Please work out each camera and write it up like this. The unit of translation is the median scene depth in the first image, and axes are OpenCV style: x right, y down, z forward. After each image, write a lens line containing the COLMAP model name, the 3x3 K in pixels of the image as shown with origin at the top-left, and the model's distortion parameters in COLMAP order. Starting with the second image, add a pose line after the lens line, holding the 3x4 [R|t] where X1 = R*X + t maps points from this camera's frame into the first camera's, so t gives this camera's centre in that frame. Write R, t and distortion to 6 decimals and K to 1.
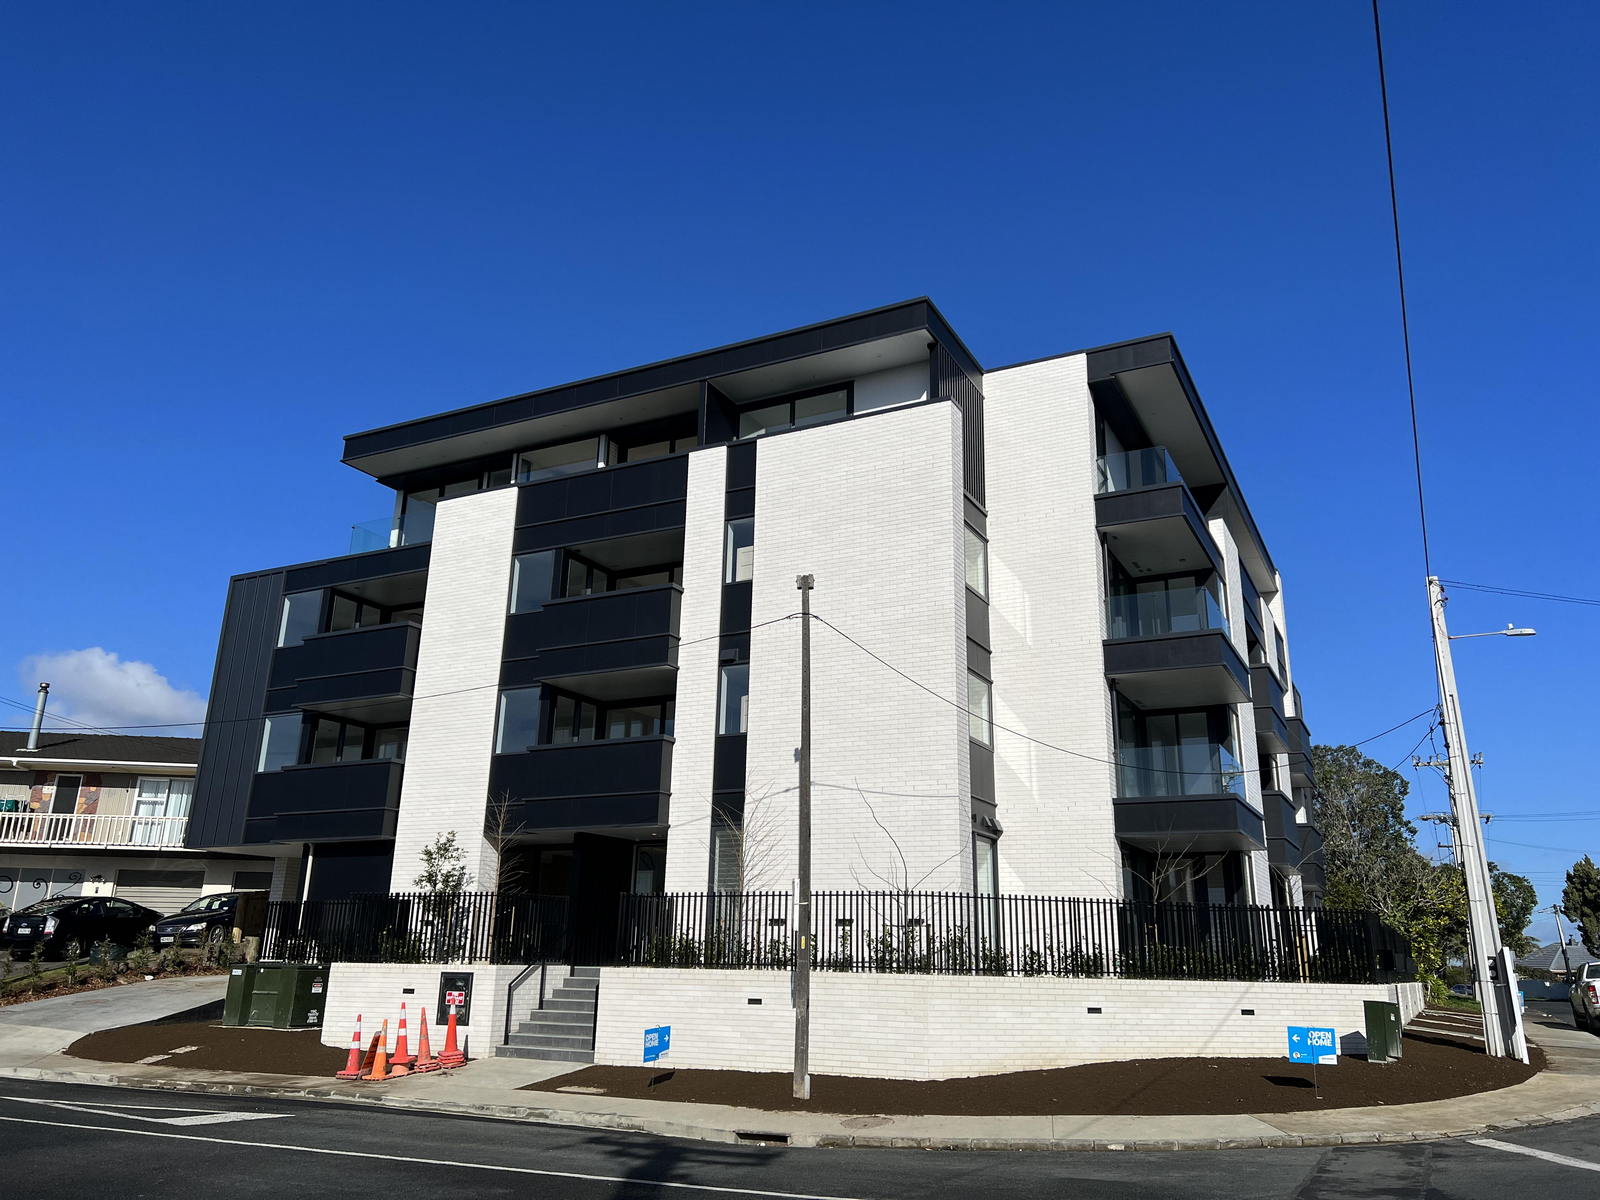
lens RADIAL K [[1210.1, 0, 801.1], [0, 1210.1, 593.3], [0, 0, 1]] dist [0.051911, -0.058481]
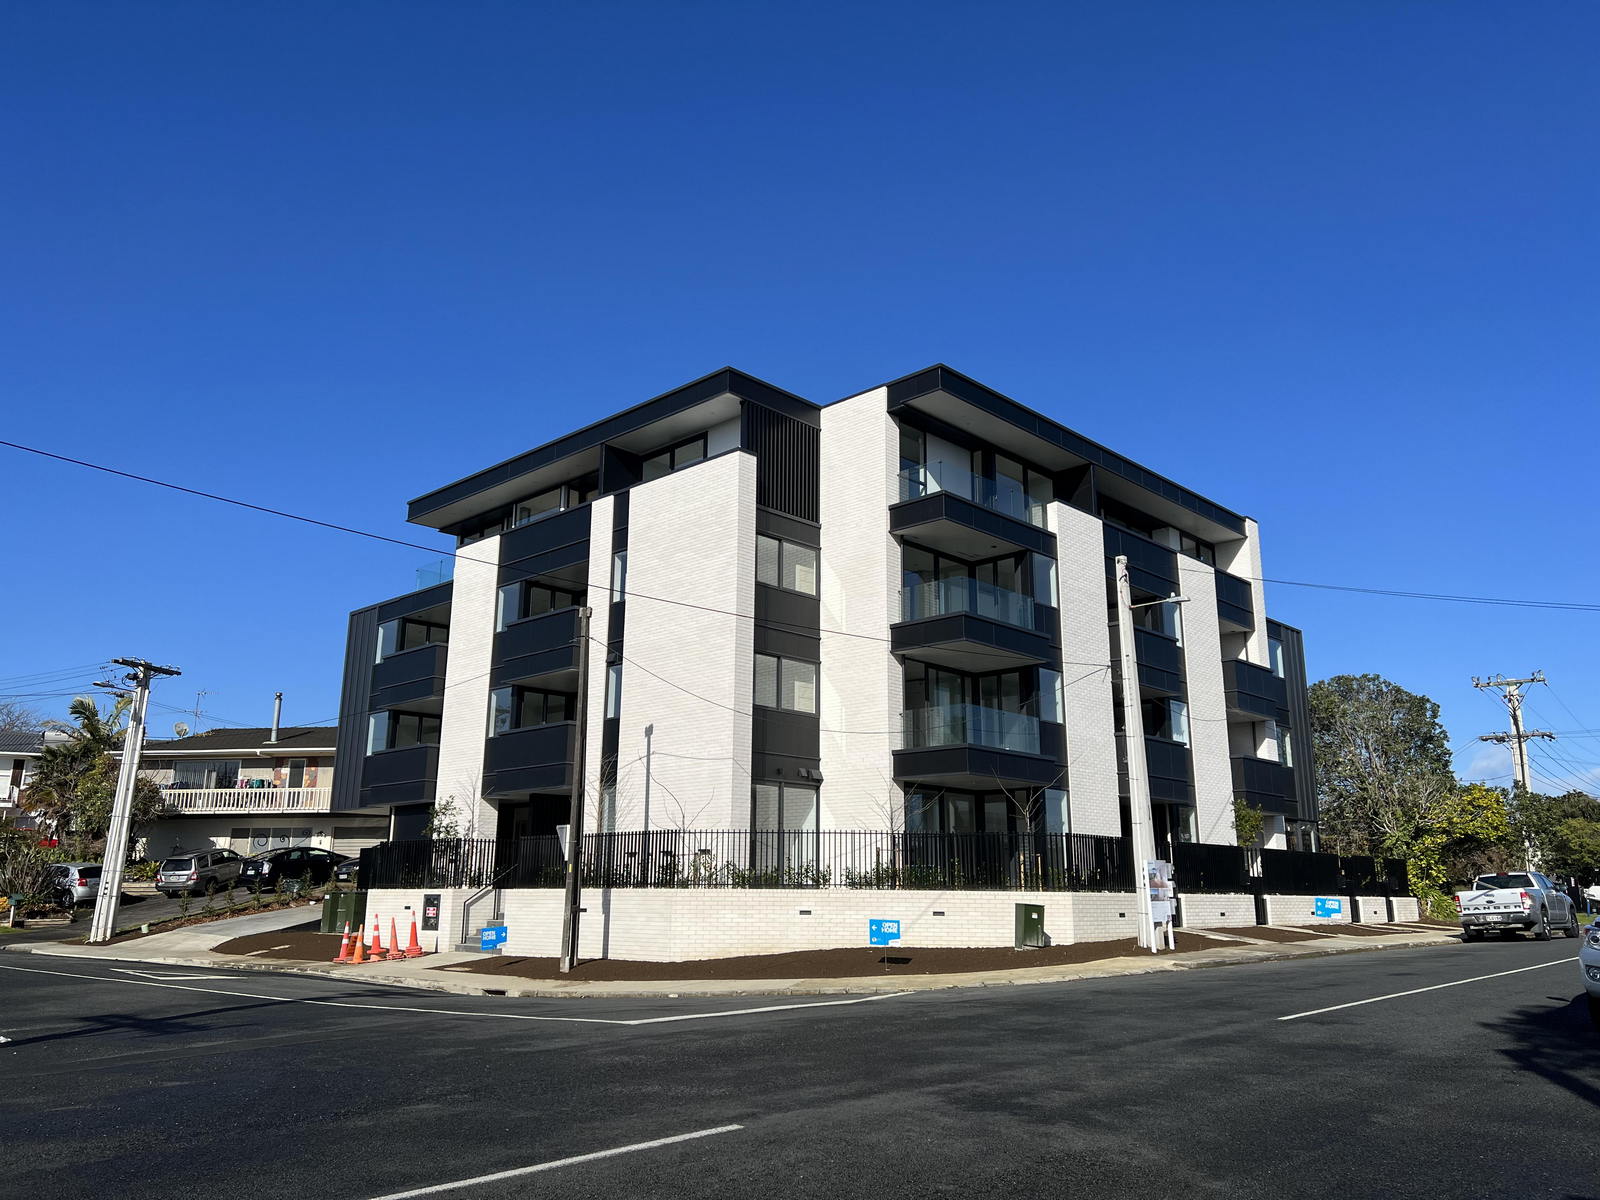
lens RADIAL K [[1210.1, 0, 801.0], [0, 1210.1, 603.0], [0, 0, 1]] dist [0.051911, -0.058481]
pose [[0.958402, -0.079163, -0.274225, 0.497462], [0.094396, 0.994615, 0.042785, -0.044958], [0.269361, -0.066891, 0.960713, -0.212274]]
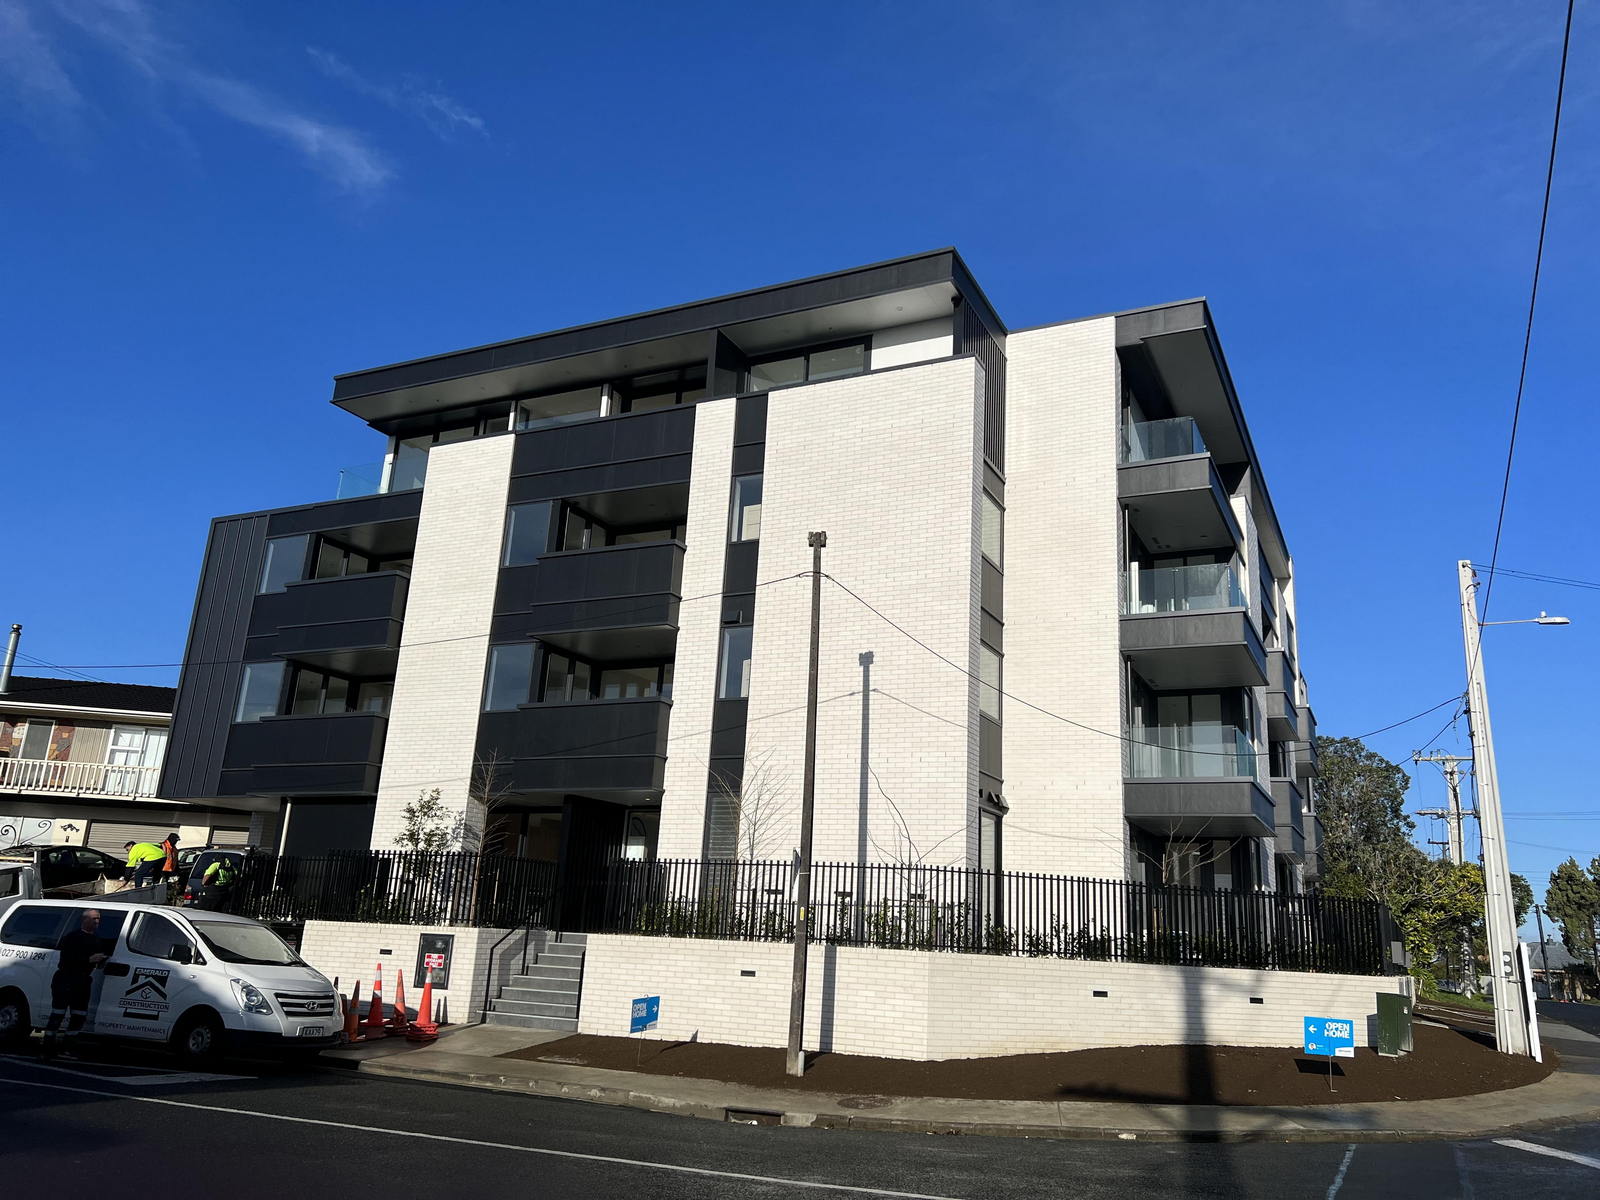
lens RADIAL K [[1210.1, 0, 820.5], [0, 1210.1, 614.6], [0, 0, 1]] dist [0.051911, -0.058481]
pose [[0.999150, 0.036731, 0.018729, -0.007310], [-0.037345, 0.998740, 0.033530, 0.014666], [-0.017474, -0.034201, 0.999262, 0.040686]]
